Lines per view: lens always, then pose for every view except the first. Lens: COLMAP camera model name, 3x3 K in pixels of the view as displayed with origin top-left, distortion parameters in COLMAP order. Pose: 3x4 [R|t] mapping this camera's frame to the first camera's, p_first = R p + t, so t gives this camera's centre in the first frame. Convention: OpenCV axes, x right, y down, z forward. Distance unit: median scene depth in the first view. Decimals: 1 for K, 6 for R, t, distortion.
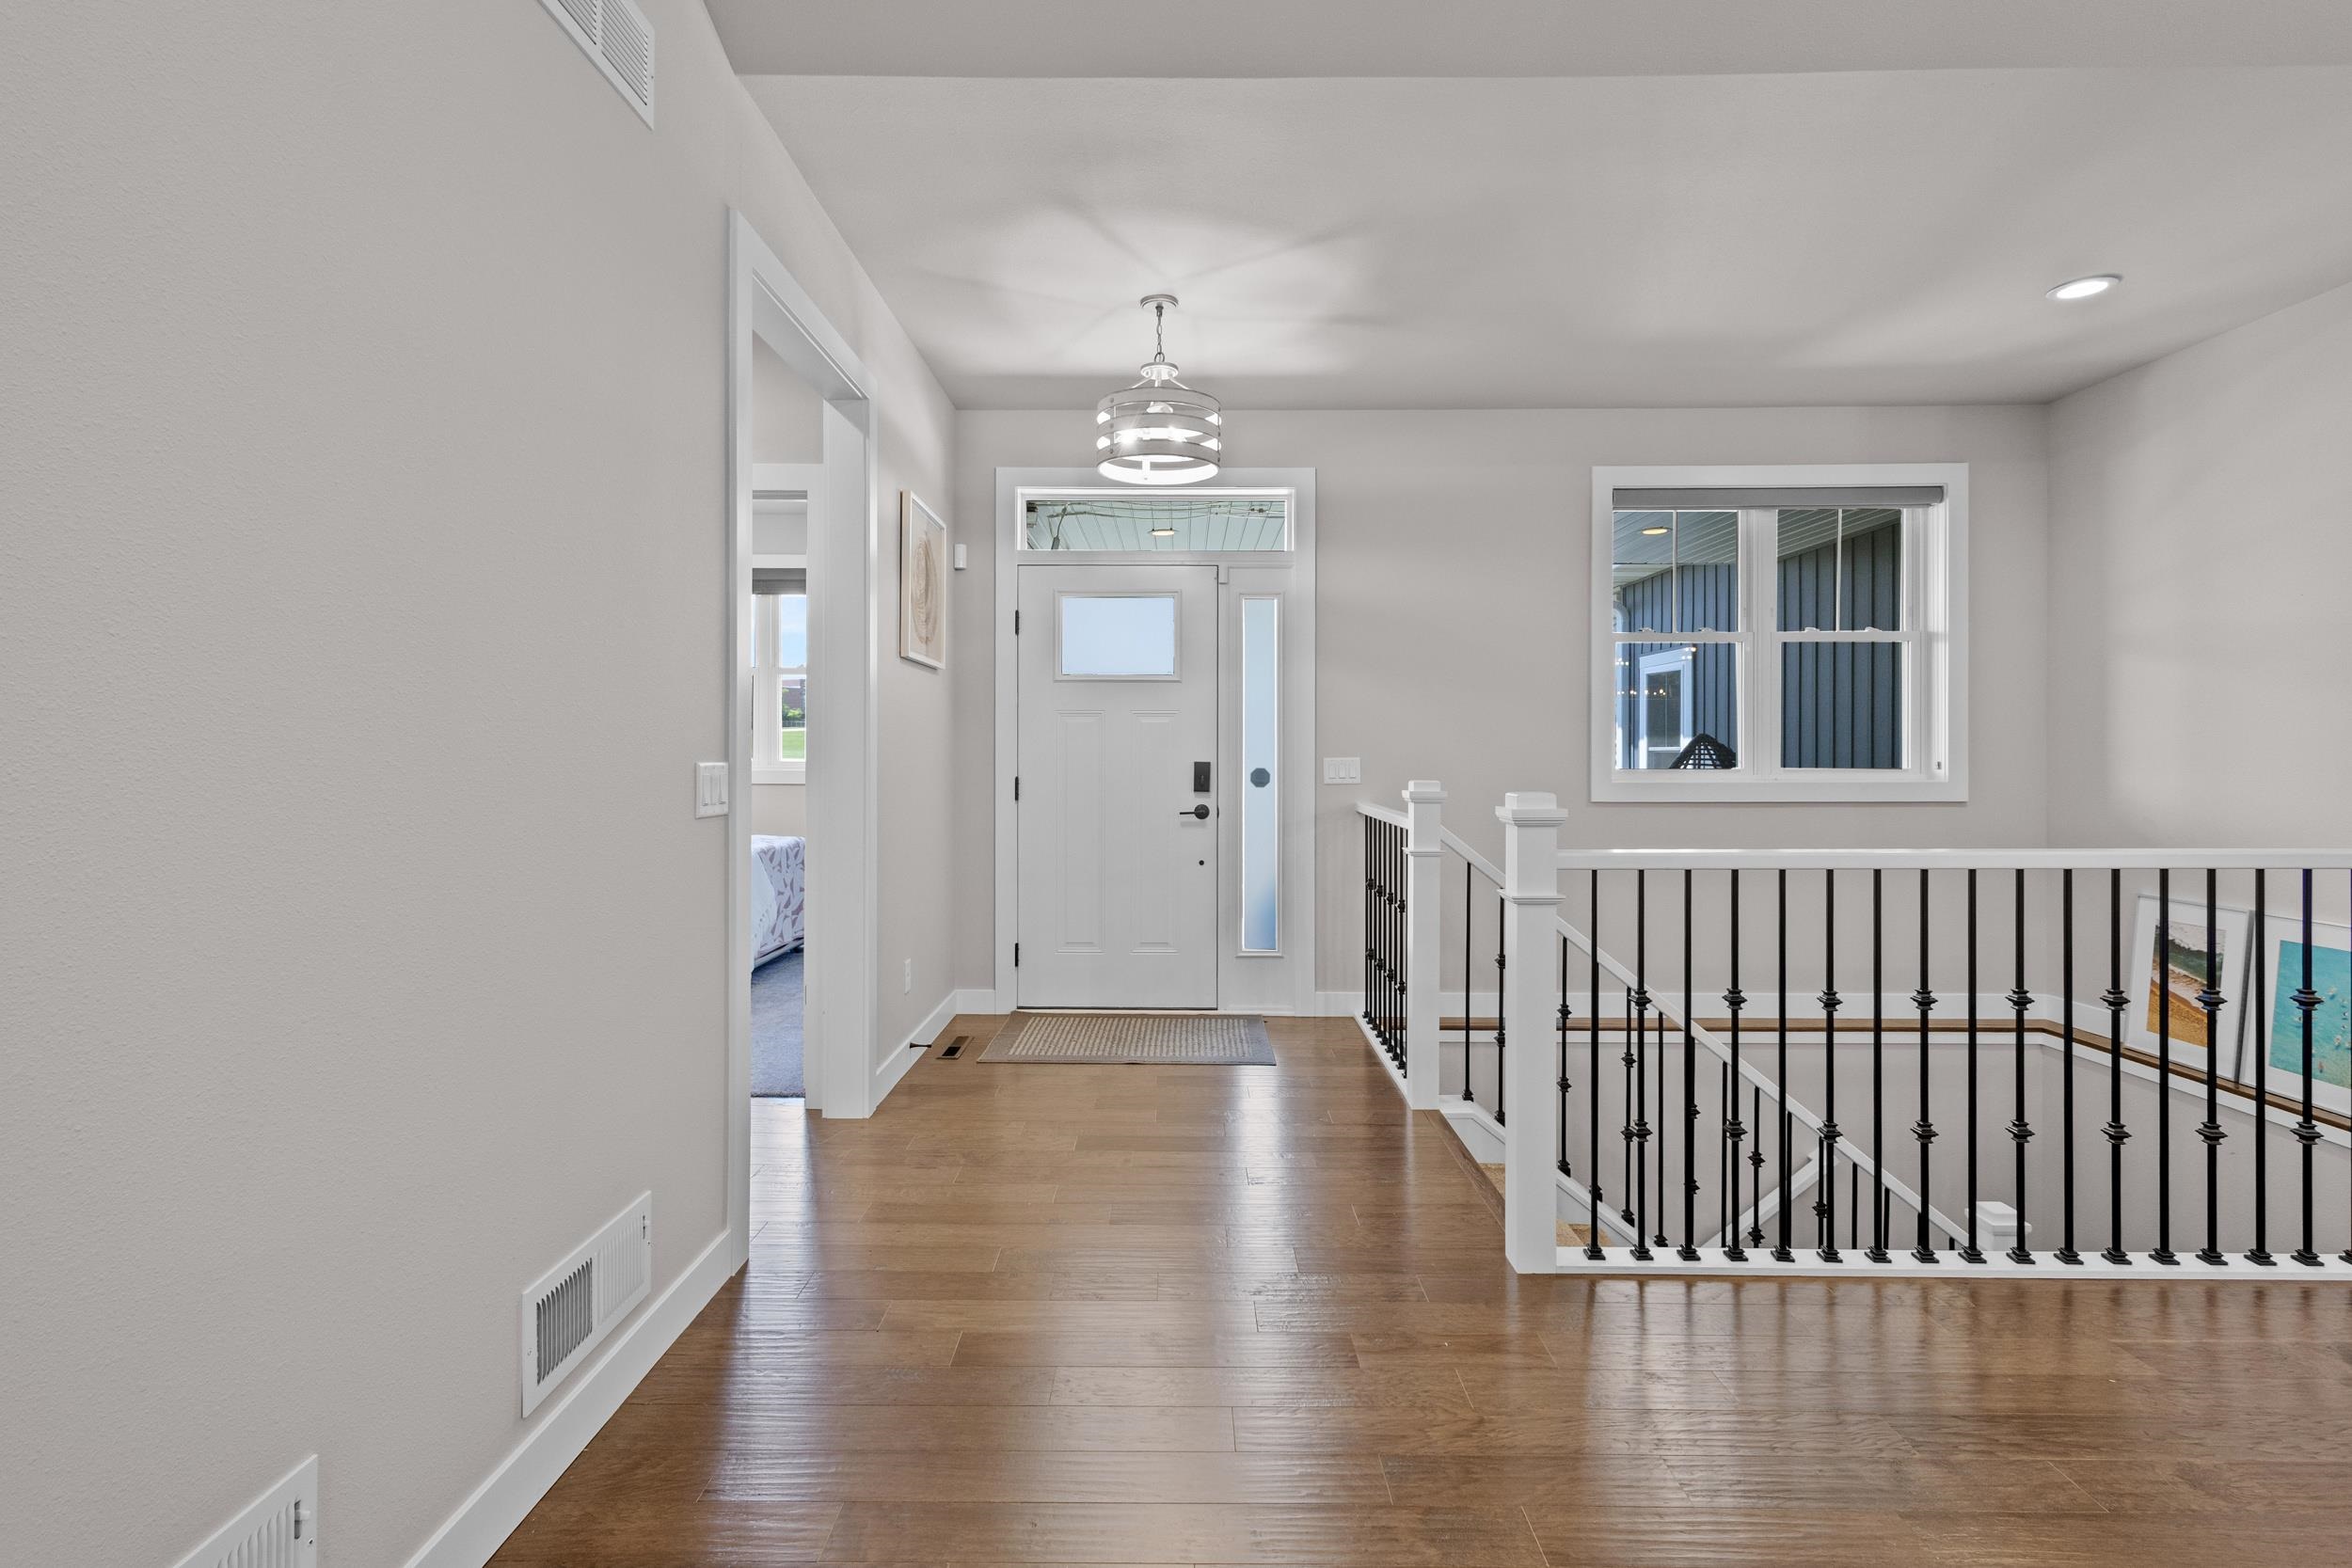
lens RADIAL K [[1084.6, 0, 1171.1], [0, 1084.6, 765.0], [0, 0, 1]] dist [0.009482, -0.002662]
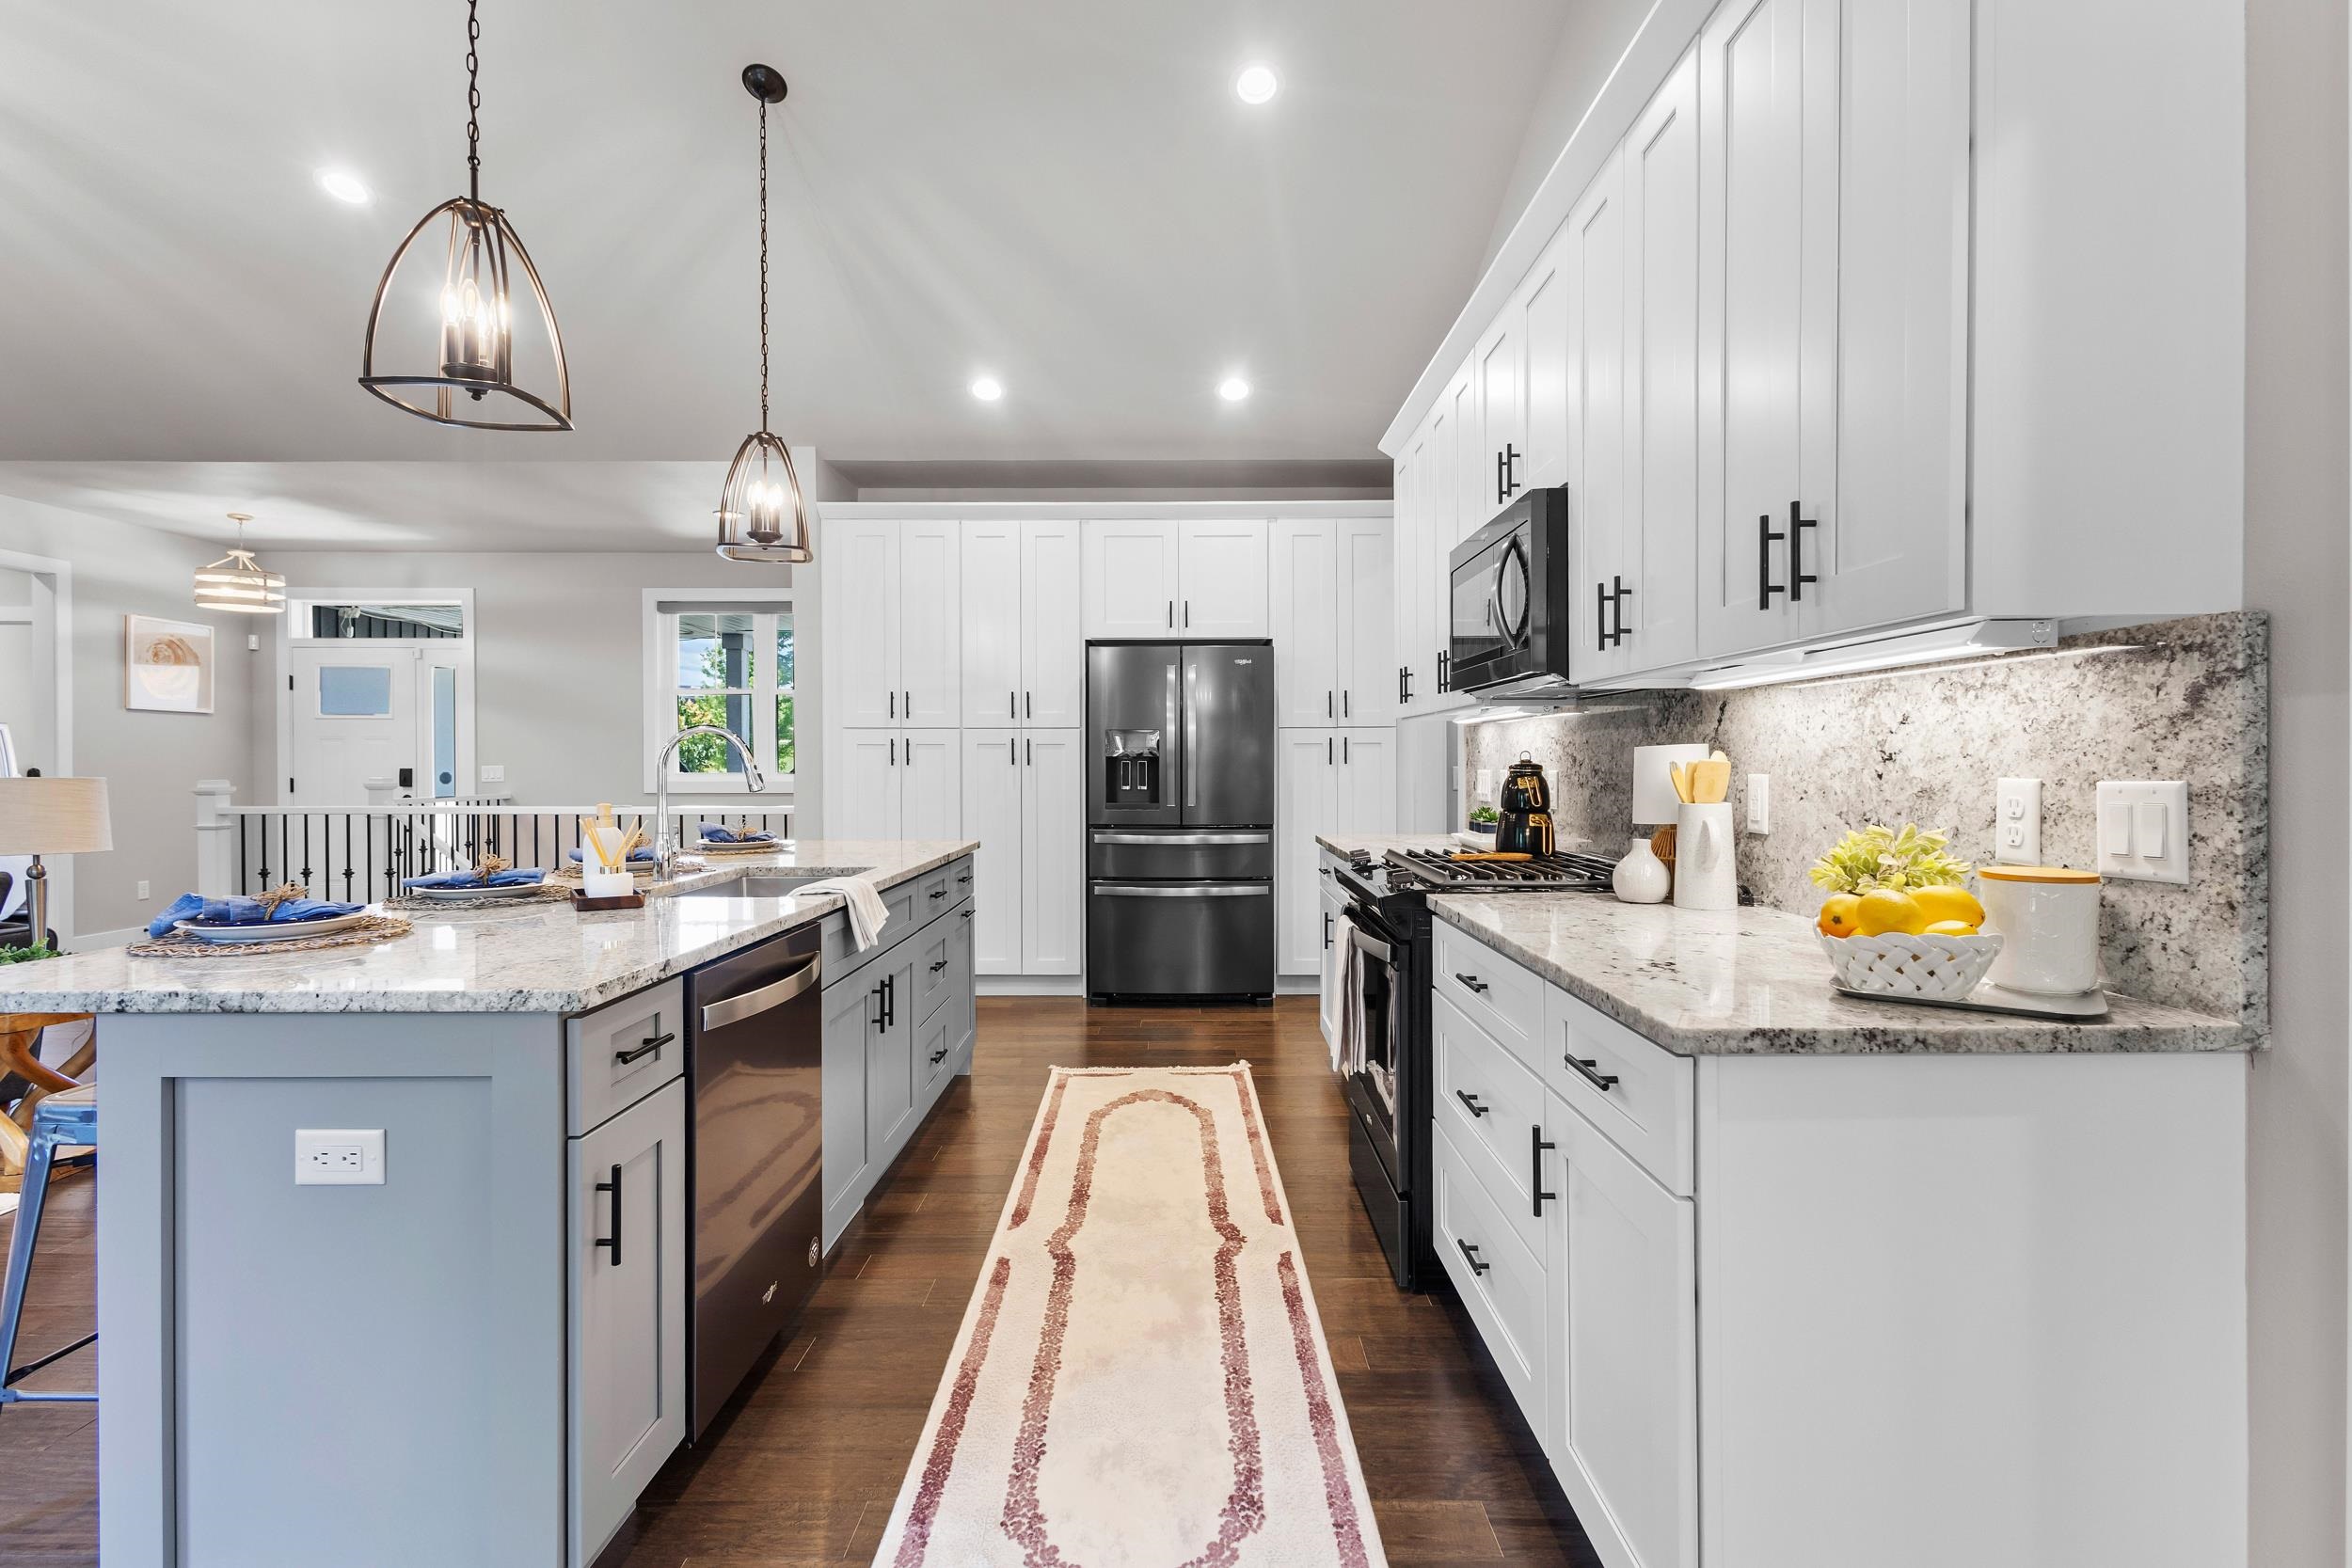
lens RADIAL K [[1084.6, 0, 1178.1], [0, 1084.6, 773.2], [0, 0, 1]] dist [0.009482, -0.002662]
pose [[0.999981, 0.003123, 0.005407, 1.188999], [-0.003119, 0.999995, -0.000776, 0.003502], [-0.005409, 0.000759, 0.999985, -0.645556]]
